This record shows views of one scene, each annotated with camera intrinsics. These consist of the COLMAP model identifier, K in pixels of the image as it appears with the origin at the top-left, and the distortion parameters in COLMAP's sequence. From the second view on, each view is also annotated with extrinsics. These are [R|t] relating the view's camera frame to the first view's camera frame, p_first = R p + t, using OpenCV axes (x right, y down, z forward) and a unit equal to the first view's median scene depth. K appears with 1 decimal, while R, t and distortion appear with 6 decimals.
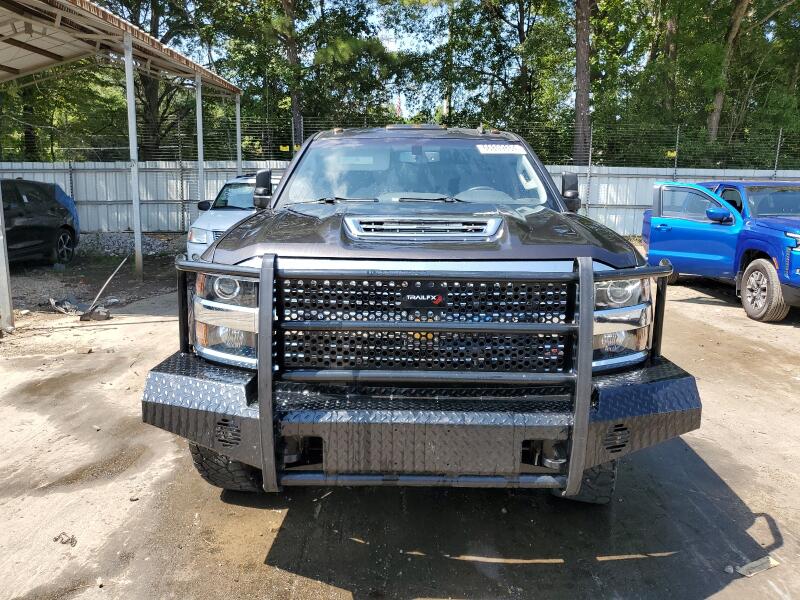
lens RADIAL K [[633.9, 0, 399.6], [0, 633.9, 297.5], [0, 0, 1]] dist [-0.003332, 0.006318]
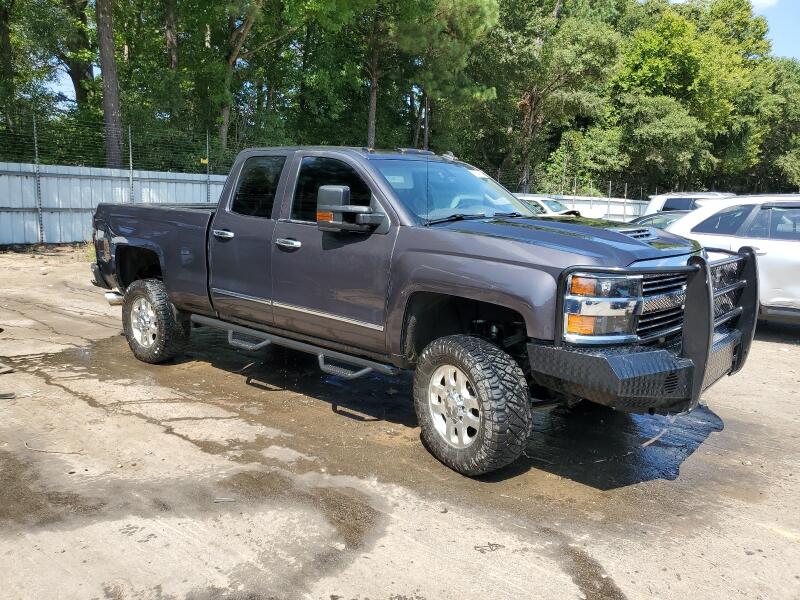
lens RADIAL K [[633.9, 0, 397.6], [0, 633.9, 301.7], [0, 0, 1]] dist [-0.003332, 0.006318]
pose [[0.644498, -0.129192, 0.753613, -0.911632], [0.124245, 0.990218, 0.063497, -0.075336], [-0.754444, 0.052709, 0.654244, 0.264949]]
